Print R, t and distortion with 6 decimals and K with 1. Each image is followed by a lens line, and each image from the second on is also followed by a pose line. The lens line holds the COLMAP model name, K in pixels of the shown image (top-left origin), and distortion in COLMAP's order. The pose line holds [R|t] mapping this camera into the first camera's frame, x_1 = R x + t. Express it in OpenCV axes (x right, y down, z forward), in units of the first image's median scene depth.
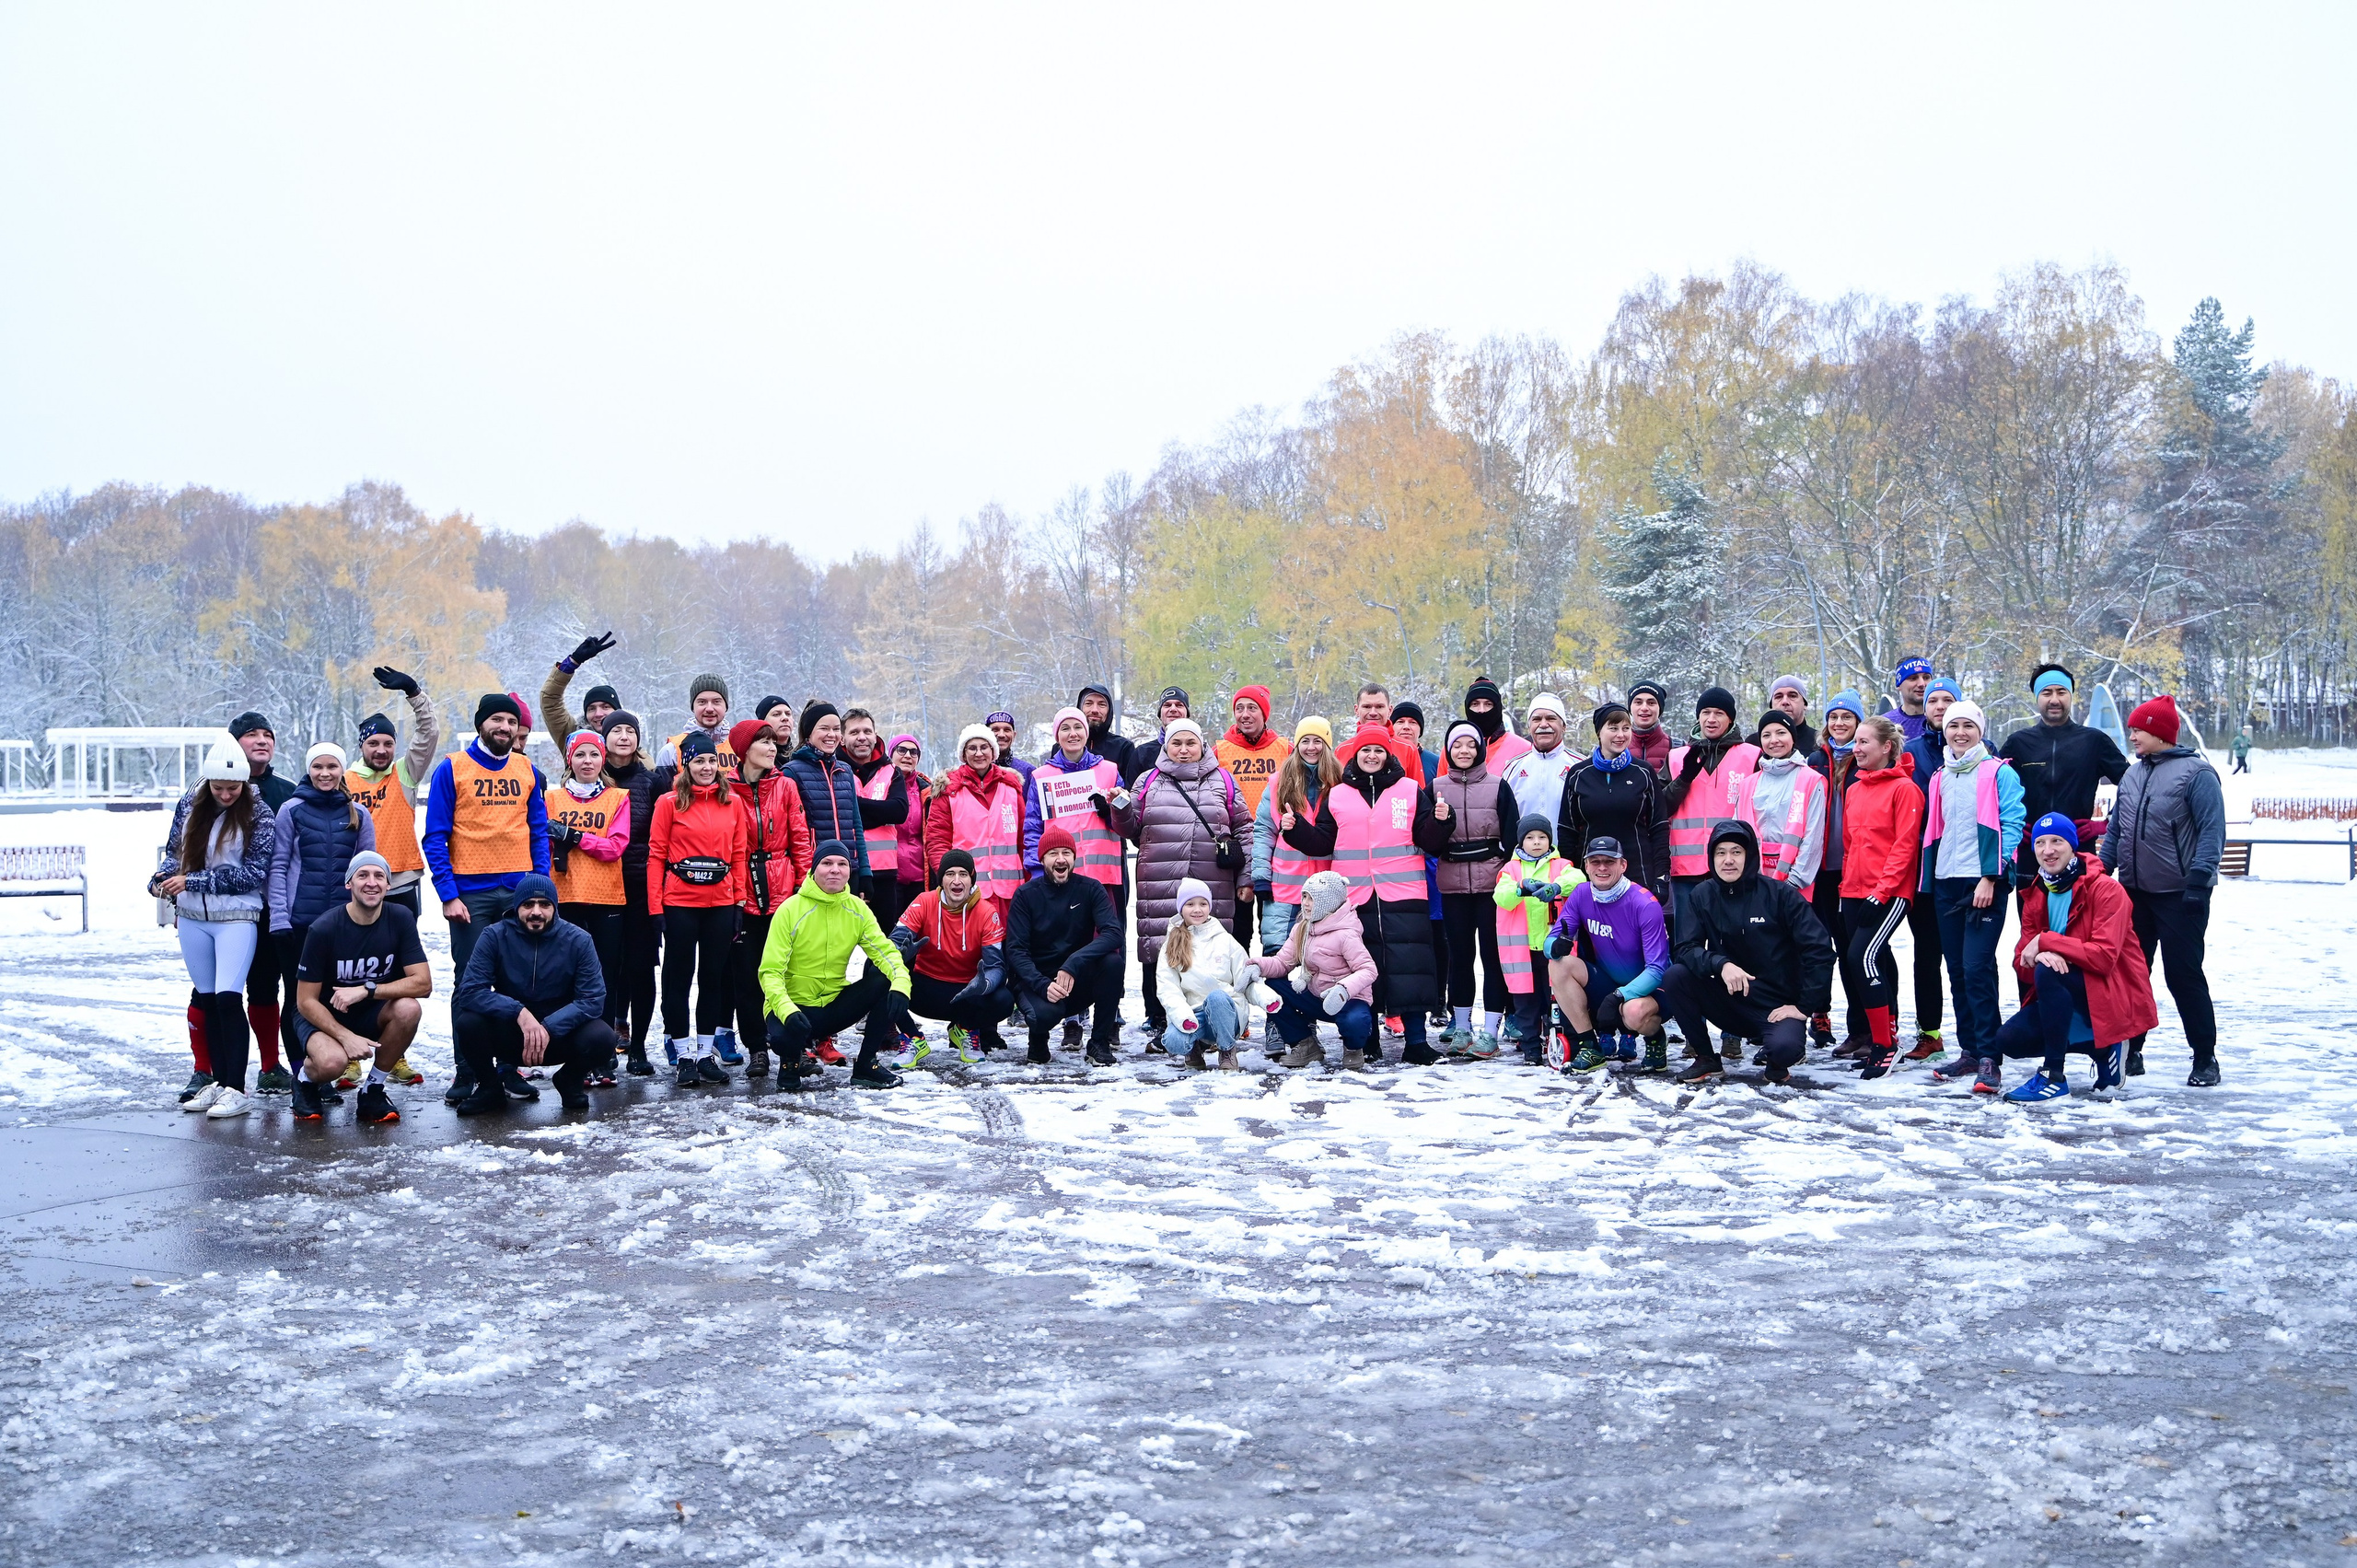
lens RADIAL K [[5196.9, 0, 1178.5], [0, 5196.9, 784.0], [0, 0, 1]] dist [0.028853, -0.504058]
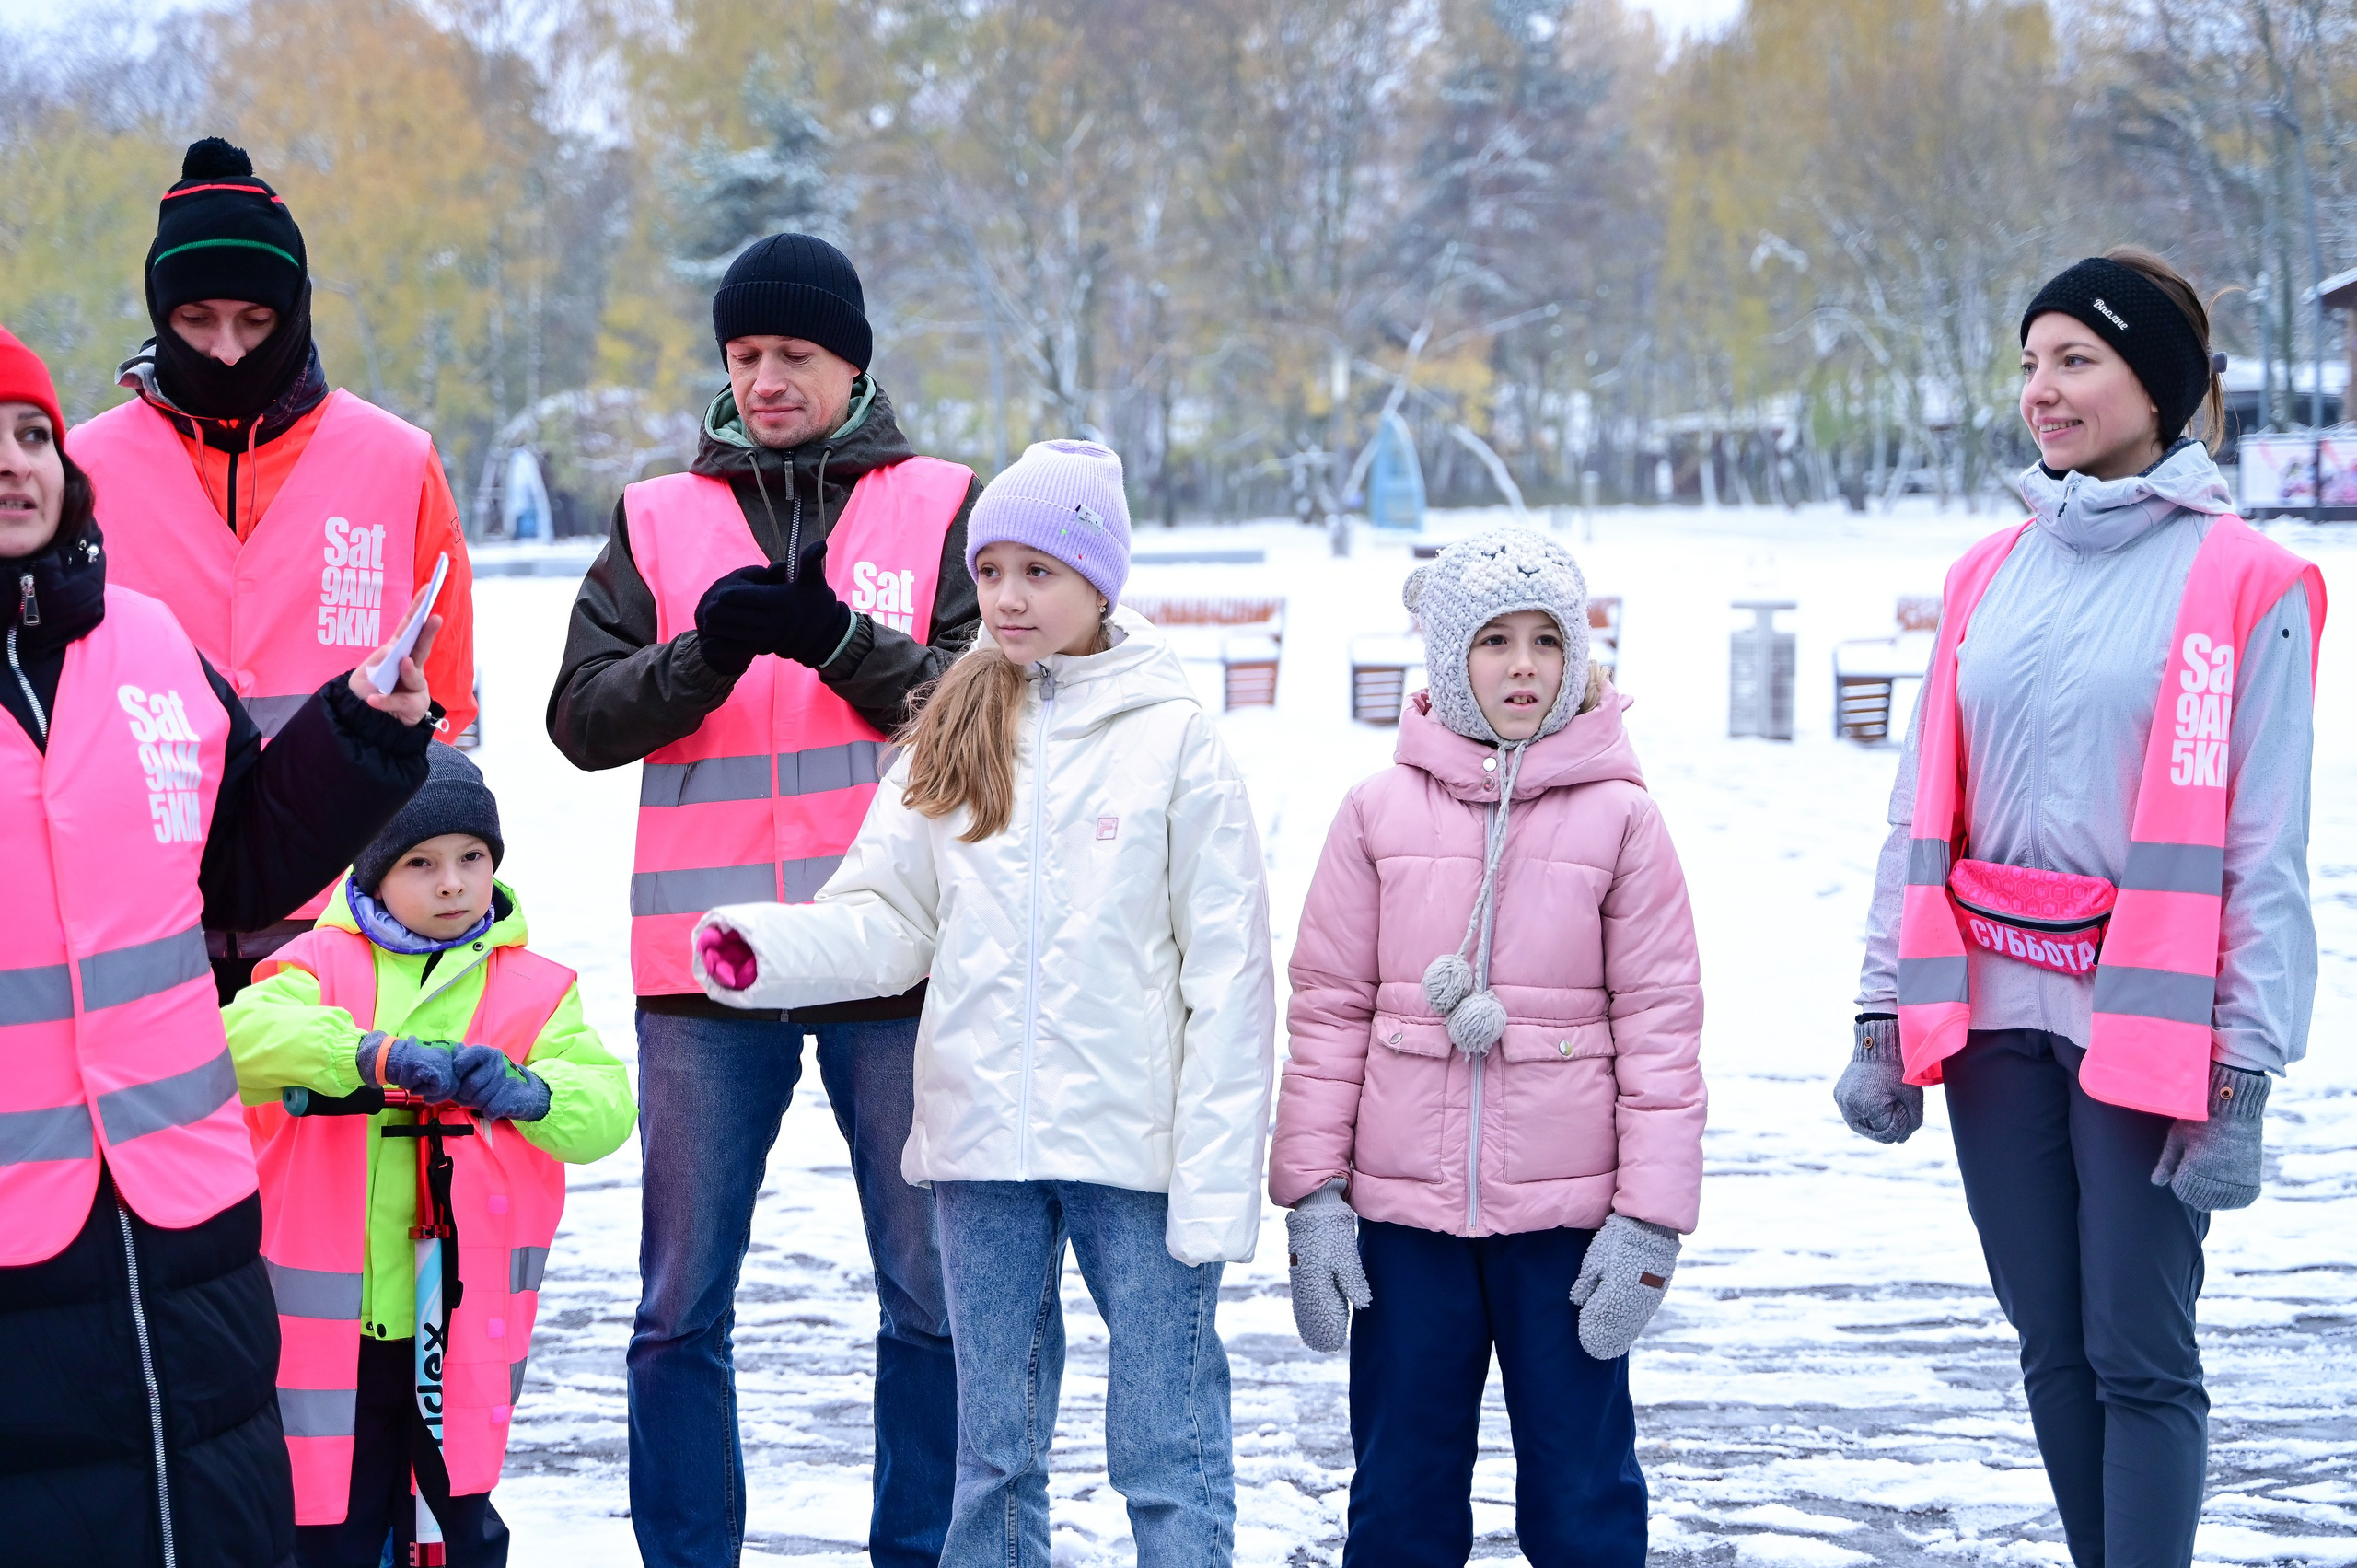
lens RADIAL K [[5196.9, 0, 1178.5], [0, 5196.9, 784.0], [0, 0, 1]] dist [0.028853, -0.504058]
pose [[0.983765, -0.010331, 0.179165, 0.025204], [0.002340, 0.998995, 0.044751, -0.000957], [-0.179448, -0.043605, 0.982801, 0.323341]]
